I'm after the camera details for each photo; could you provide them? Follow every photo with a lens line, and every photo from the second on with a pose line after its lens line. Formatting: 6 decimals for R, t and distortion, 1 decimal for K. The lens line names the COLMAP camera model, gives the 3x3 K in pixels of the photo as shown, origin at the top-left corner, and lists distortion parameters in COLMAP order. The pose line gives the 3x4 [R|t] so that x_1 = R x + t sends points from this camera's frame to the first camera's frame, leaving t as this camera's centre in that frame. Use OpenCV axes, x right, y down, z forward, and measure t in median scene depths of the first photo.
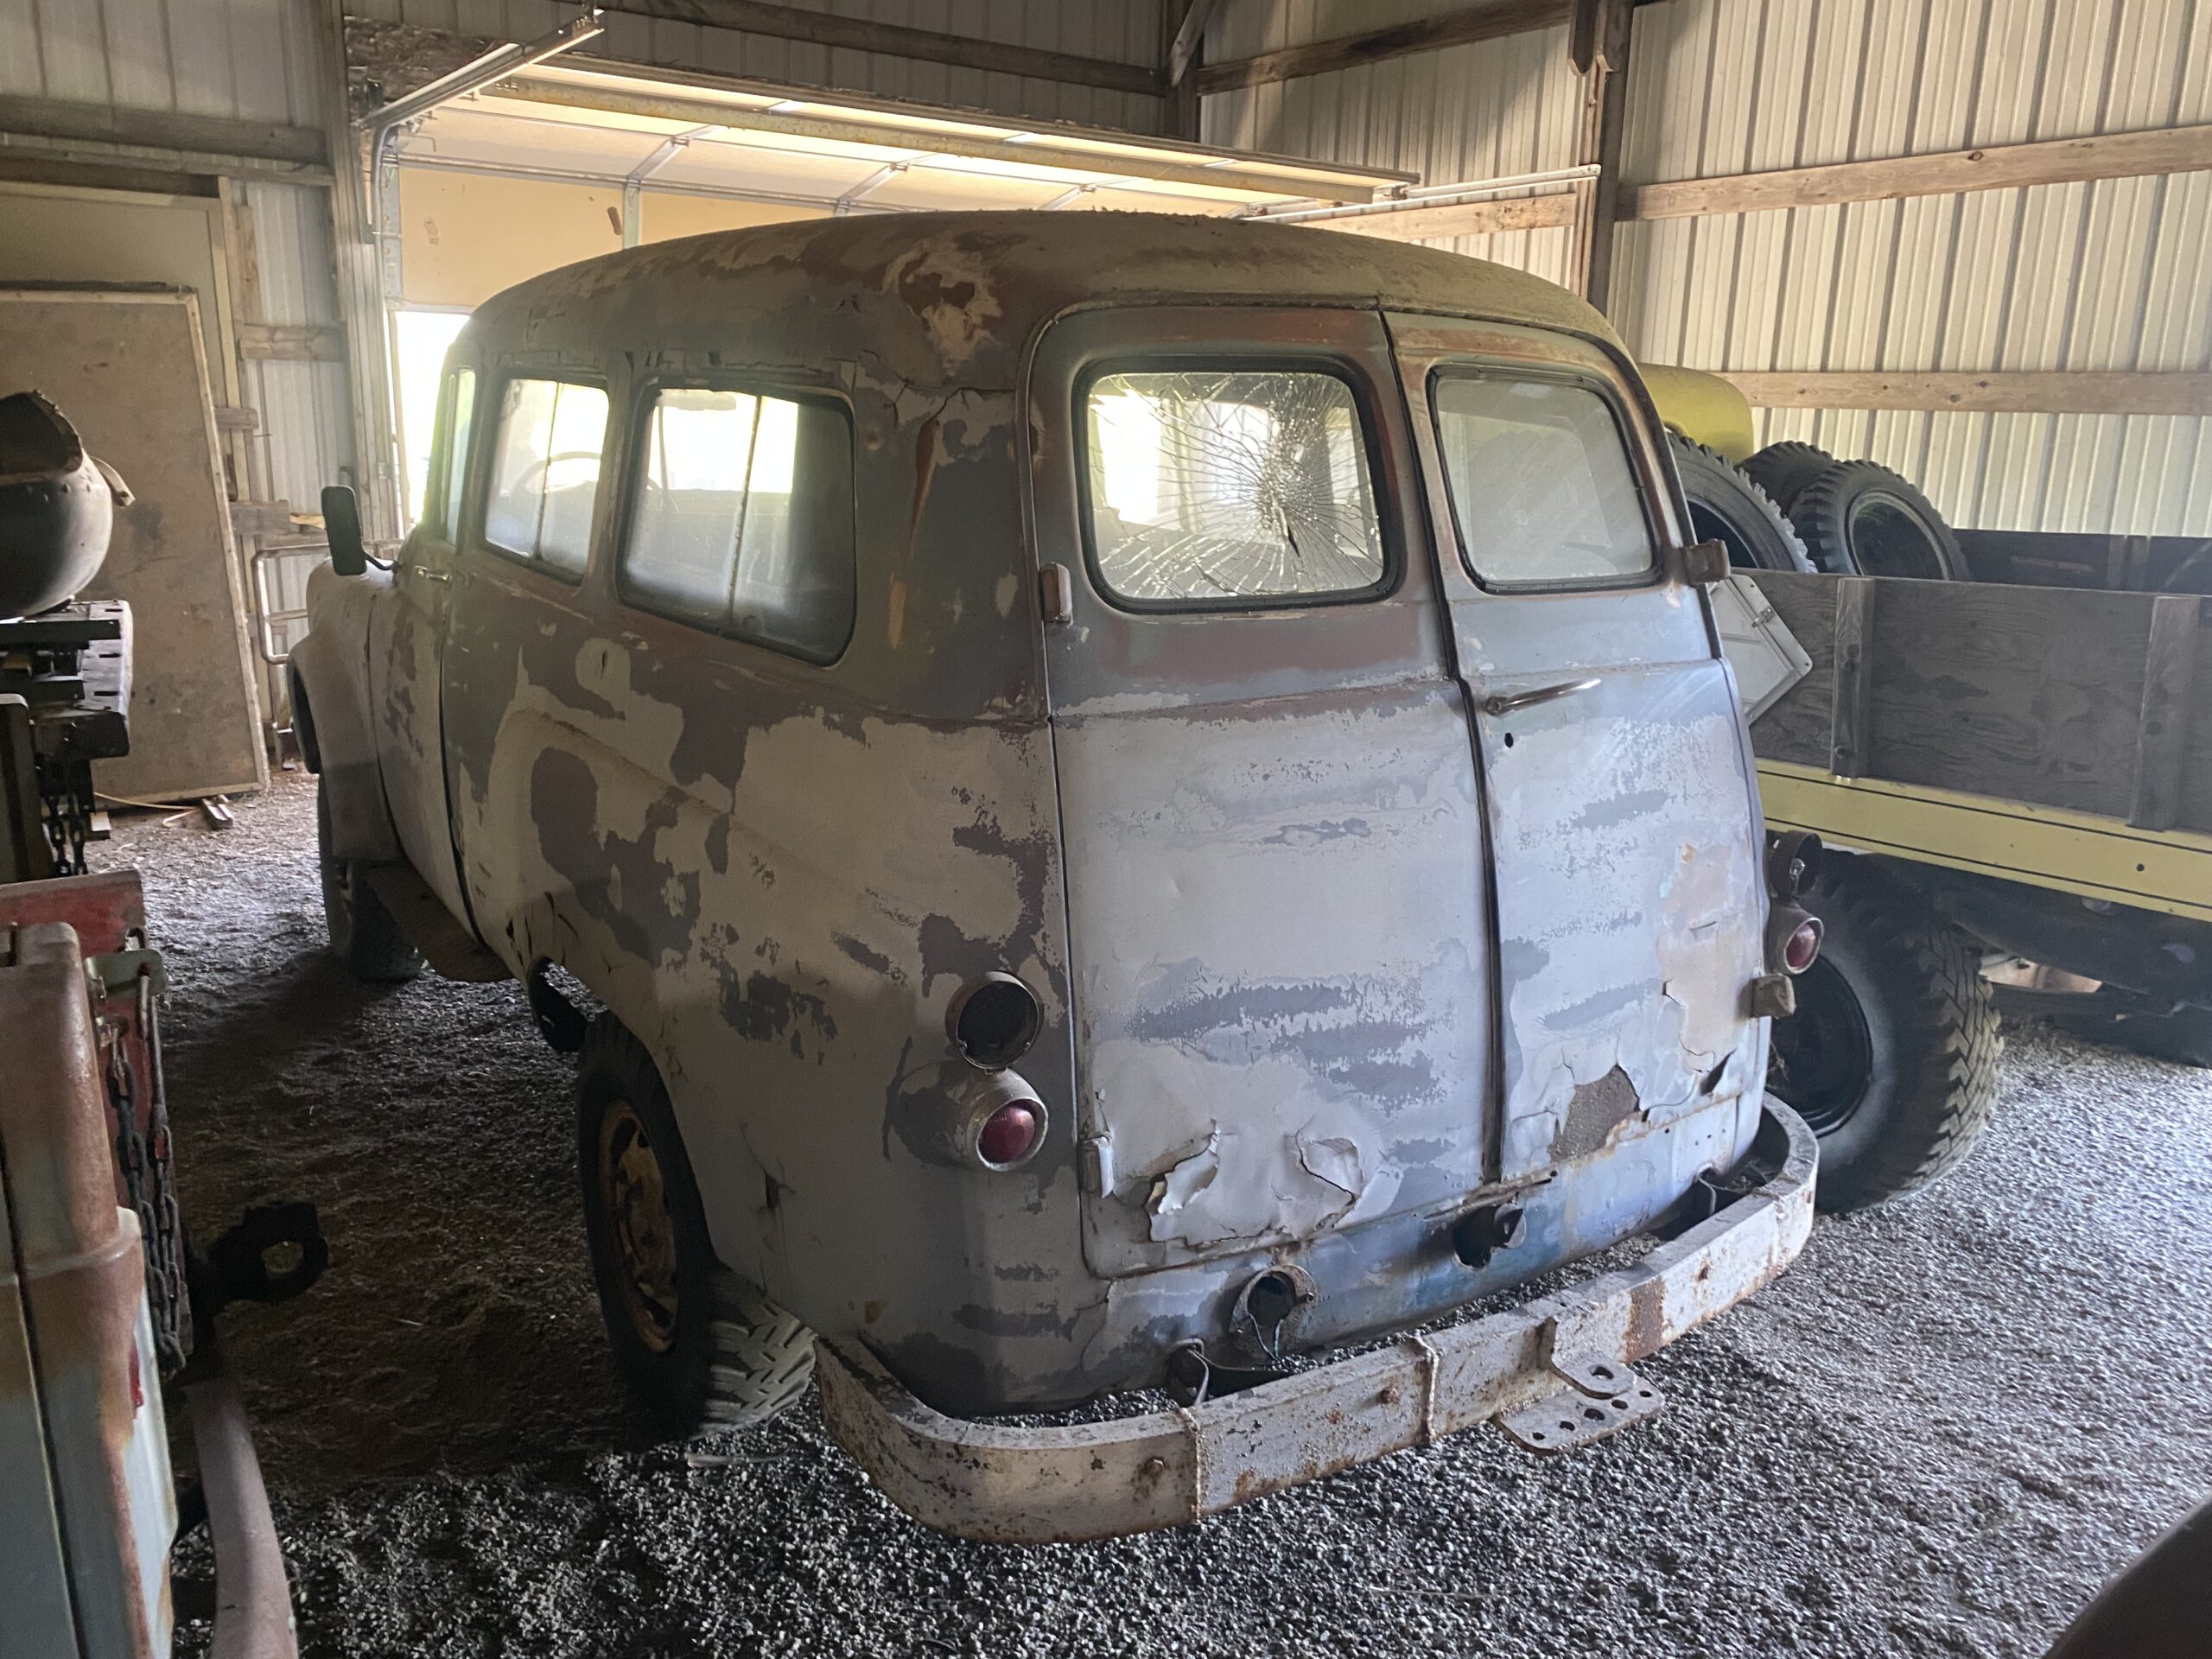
lens RADIAL K [[1668.1, 0, 1114.4], [0, 1668.1, 822.6], [0, 0, 1]] dist [0.064550, -0.073986]
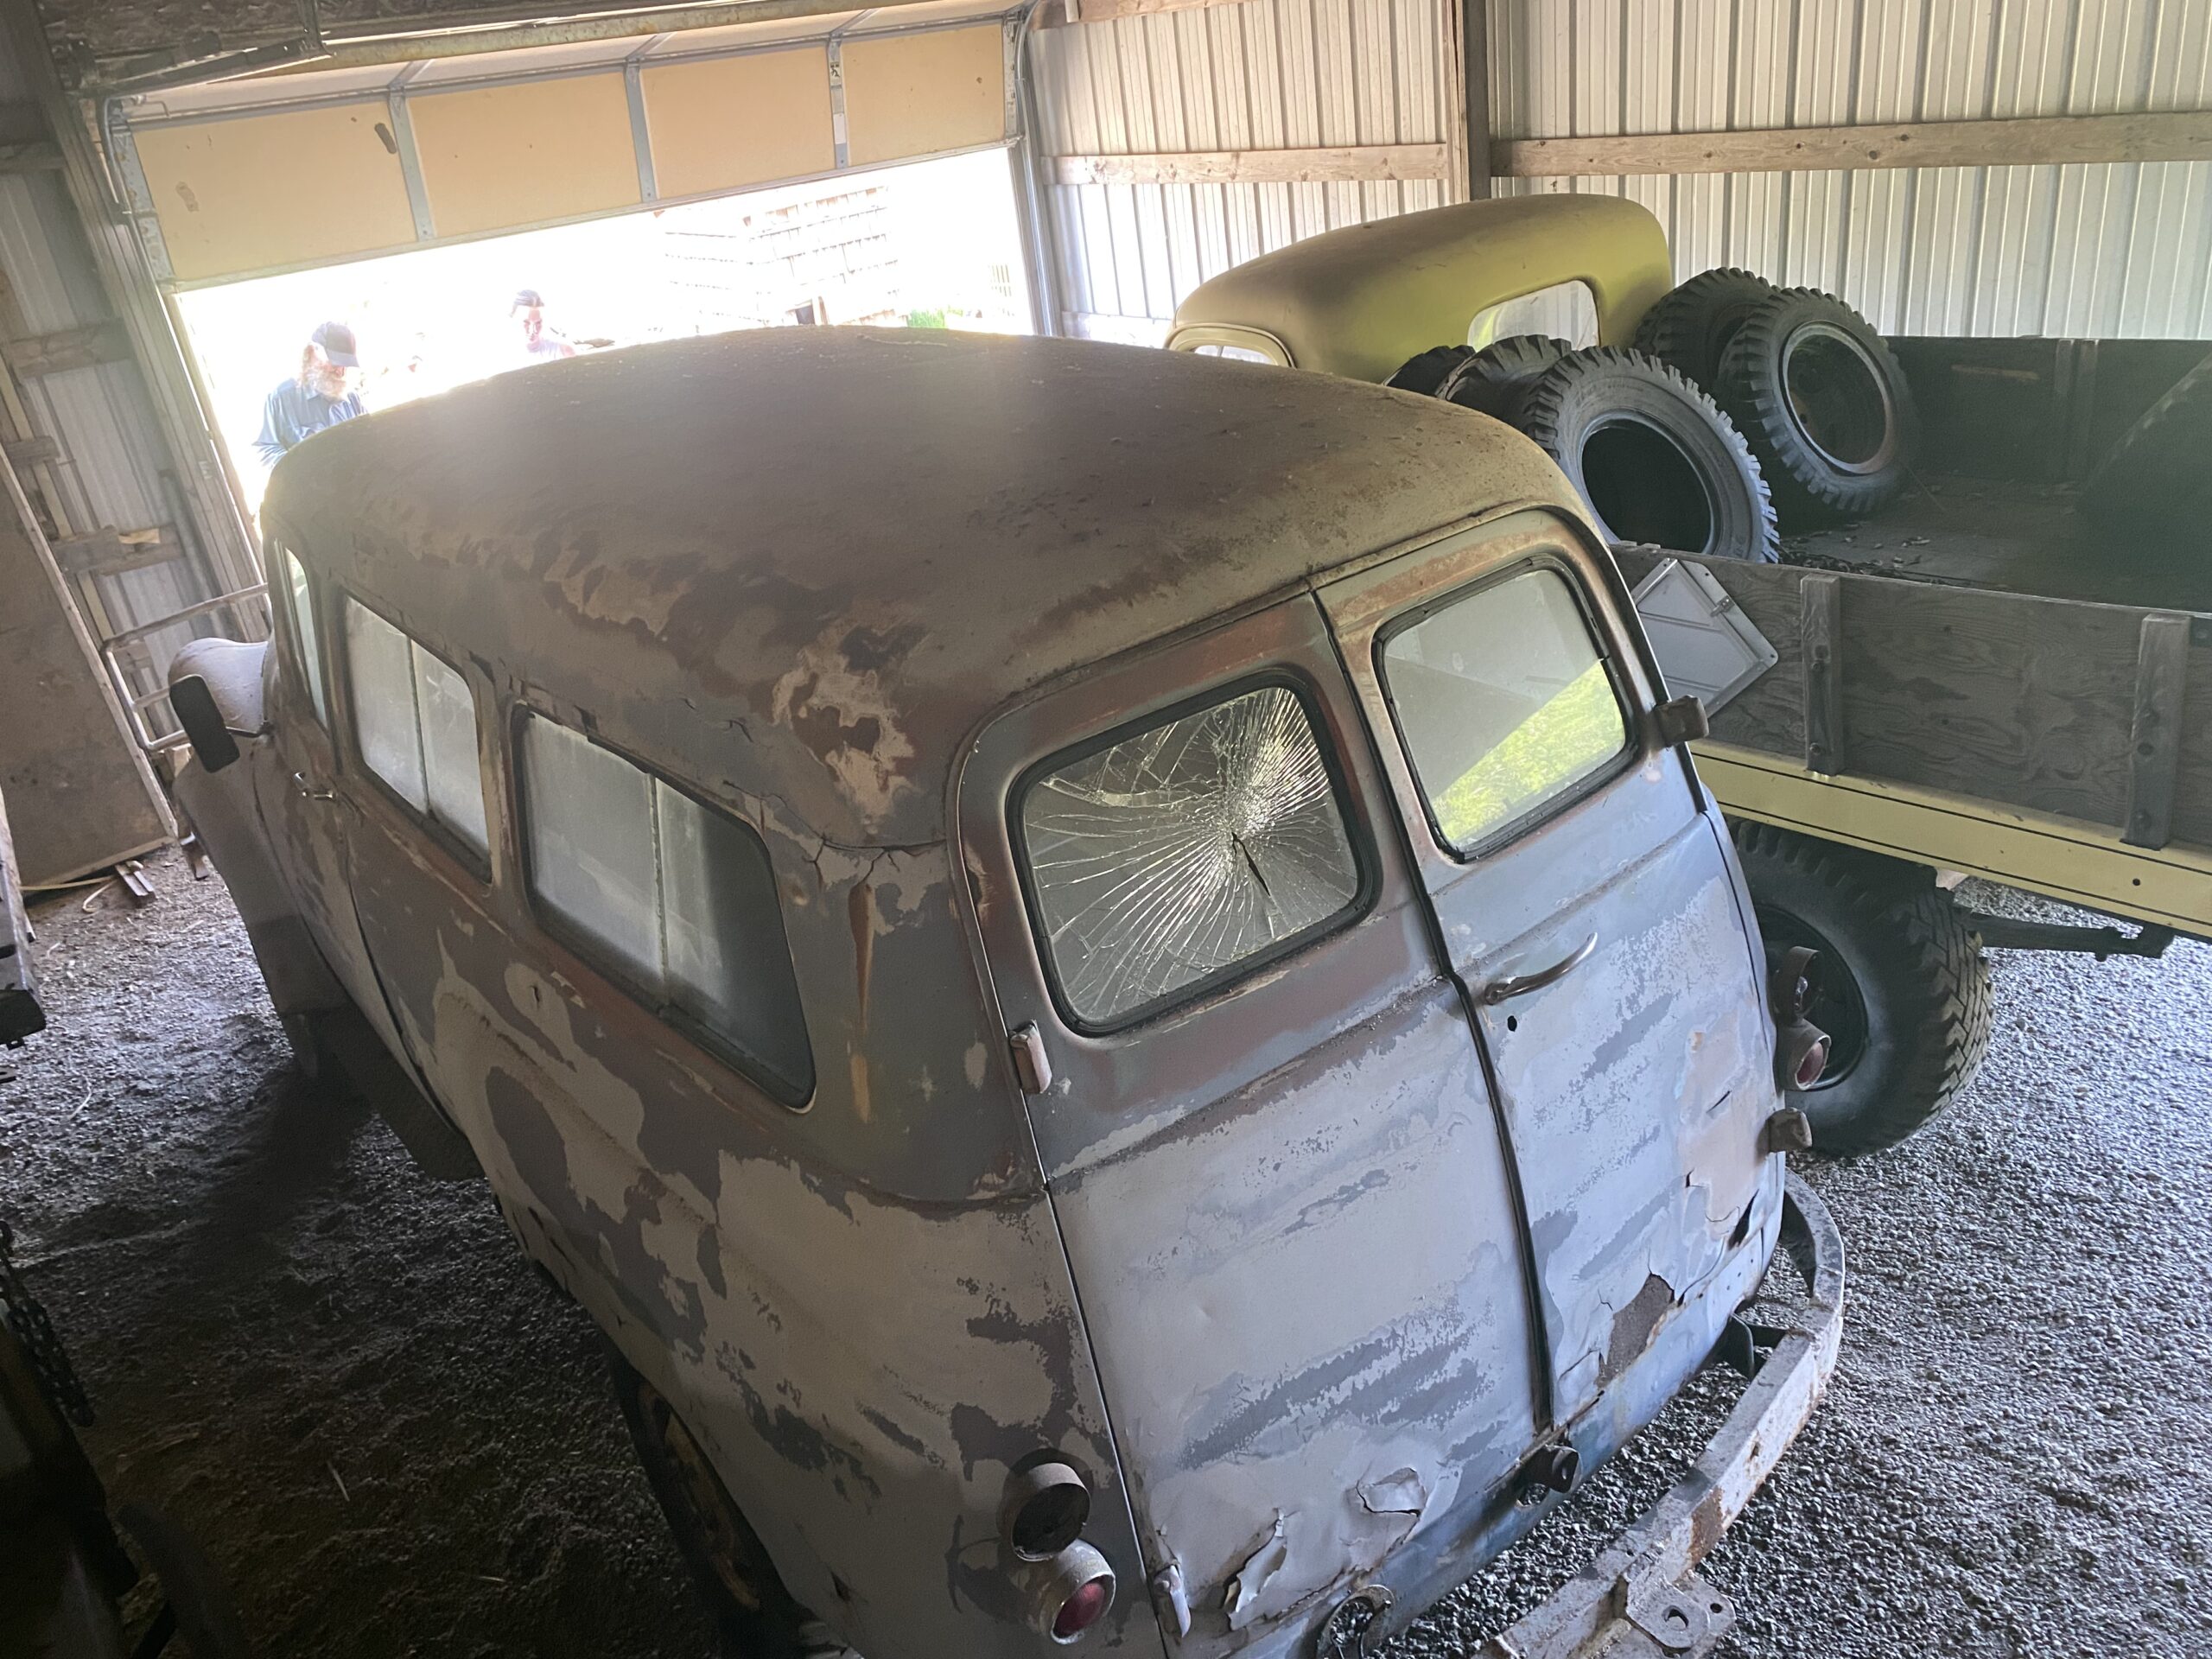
lens RADIAL K [[1668.1, 0, 1106.0], [0, 1668.1, 829.5], [0, 0, 1]] dist [0.055496, -0.058279]
pose [[0.985190, -0.170826, 0.014793, 0.011209], [0.164245, 0.964958, 0.204647, -0.333494], [-0.049234, -0.199186, 0.978724, 0.087033]]
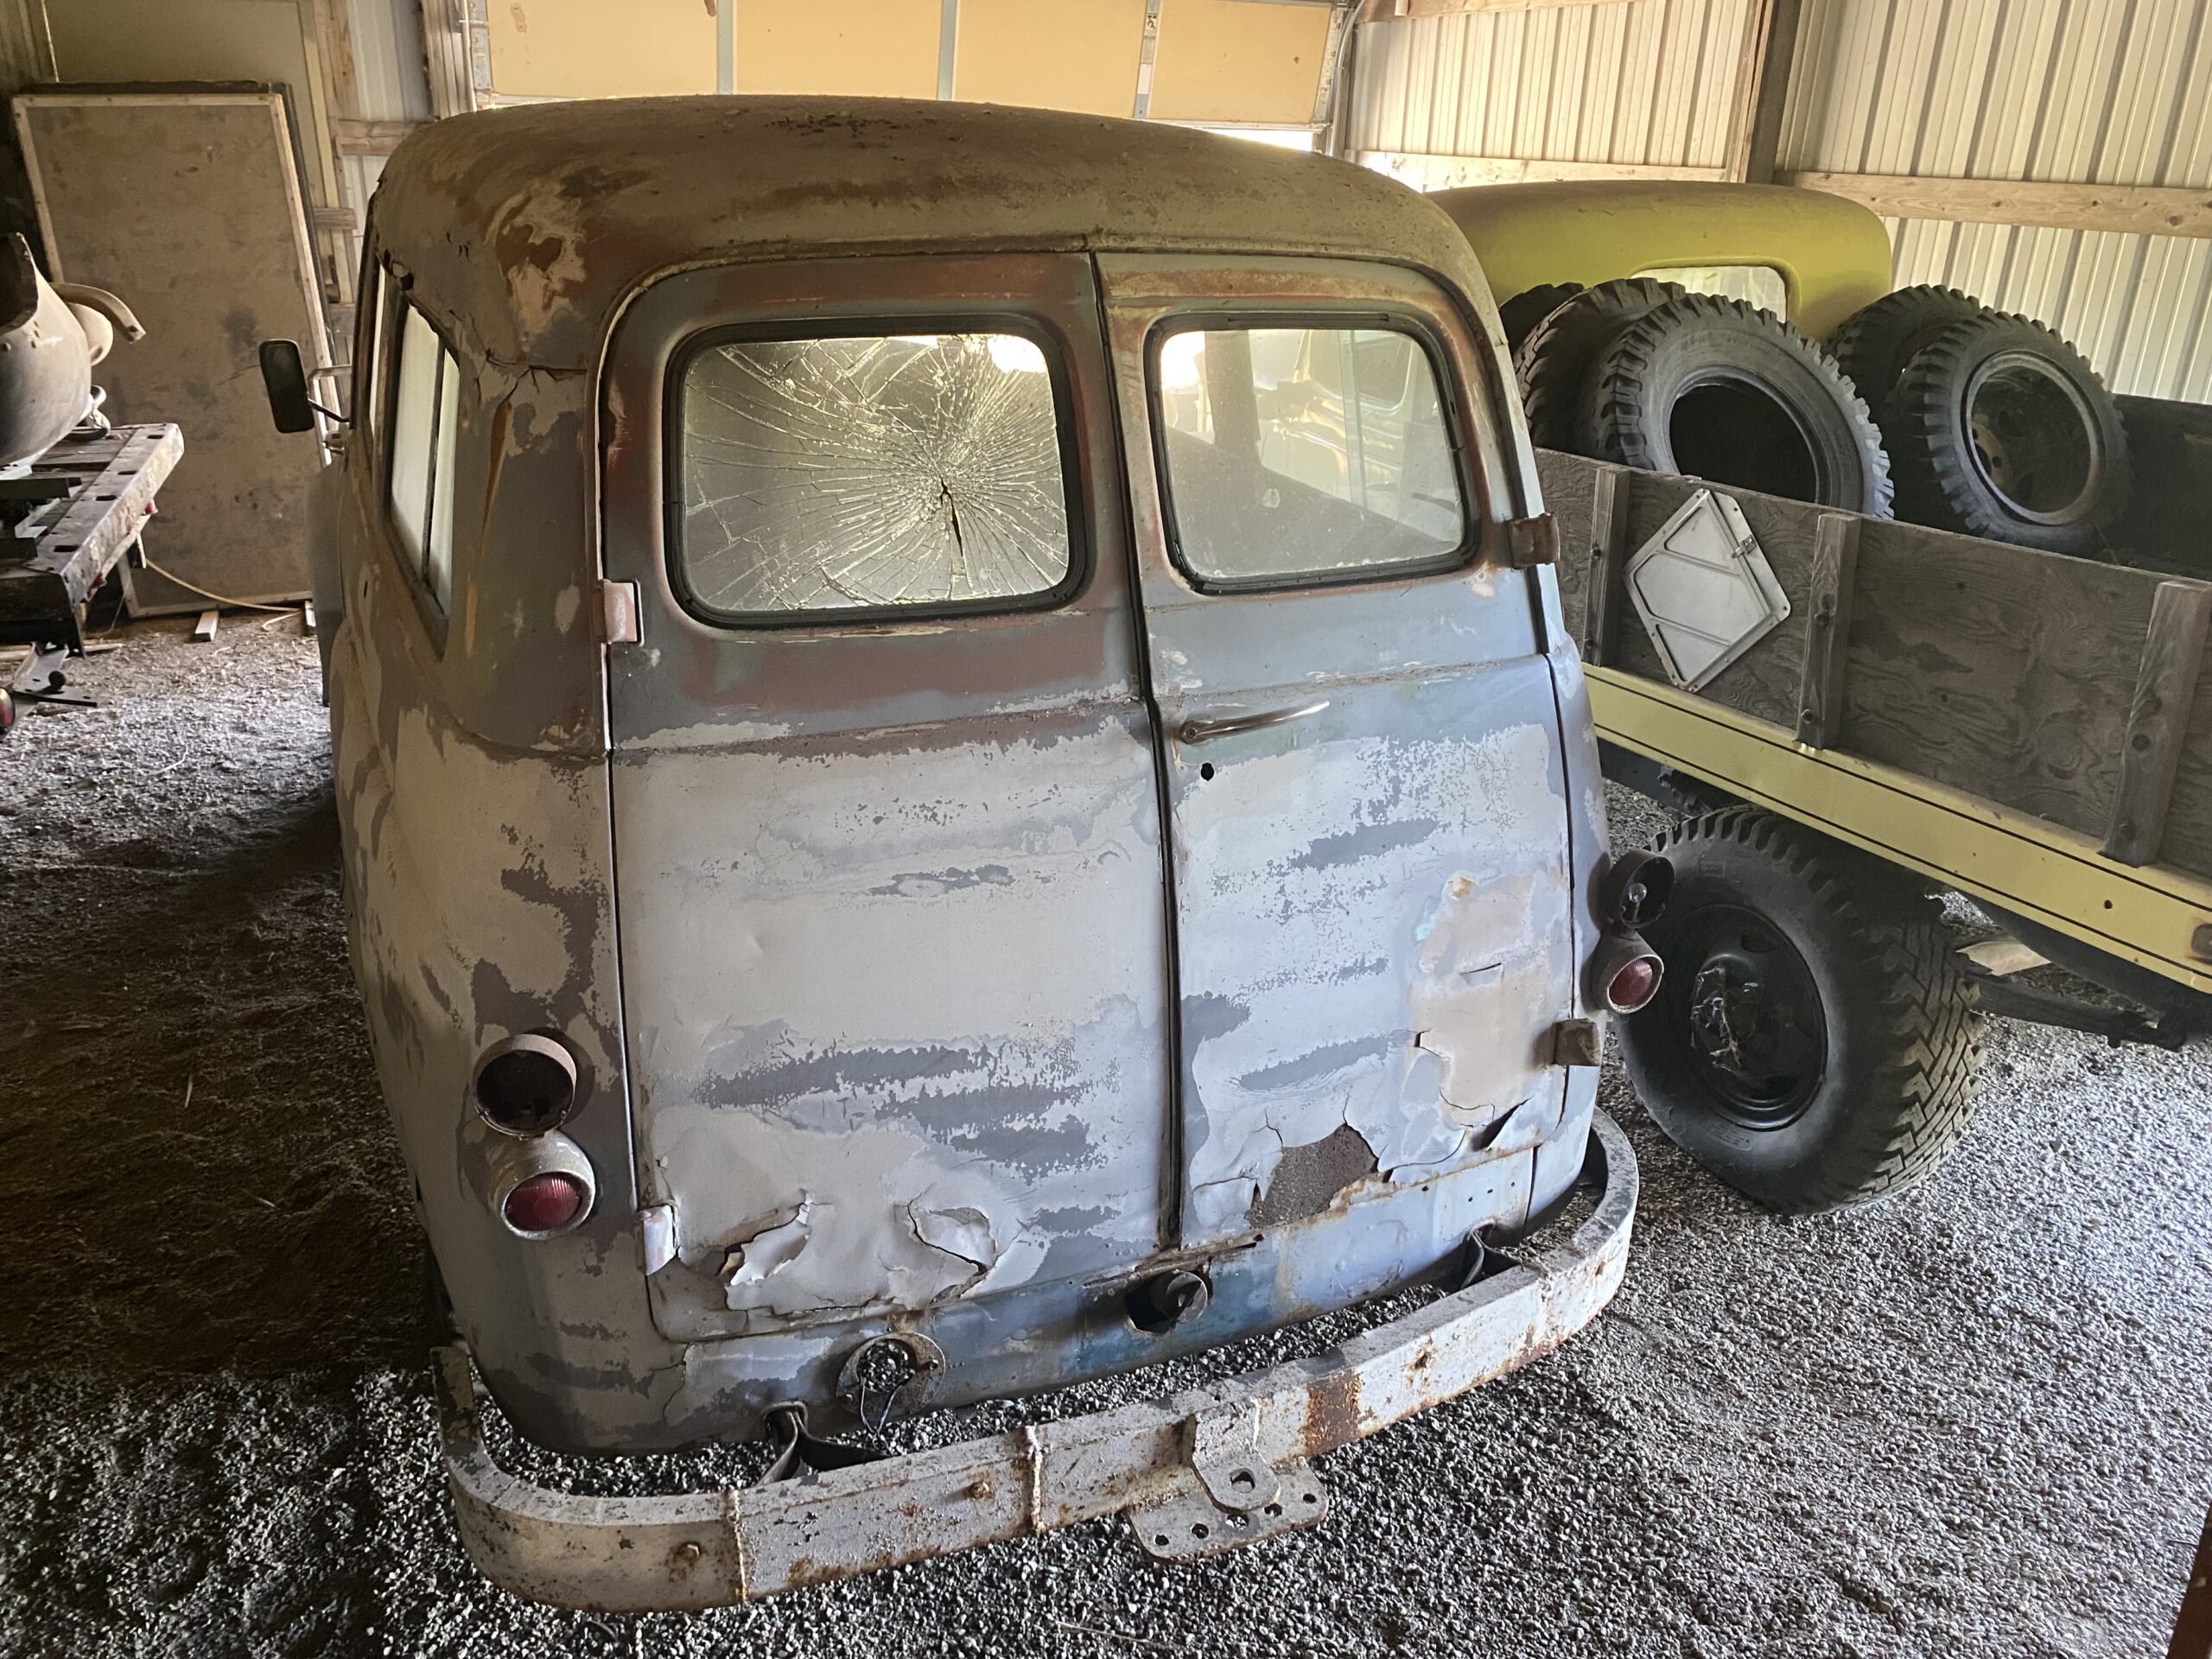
lens RADIAL K [[1667.1, 0, 1084.6], [0, 1667.1, 815.2], [0, 0, 1]] dist [0.064727, -0.079454]
pose [[0.984252, 0.065538, -0.164171, 0.271825], [-0.041912, 0.988770, 0.143449, -0.127323], [0.171729, -0.134309, 0.975946, 0.120834]]
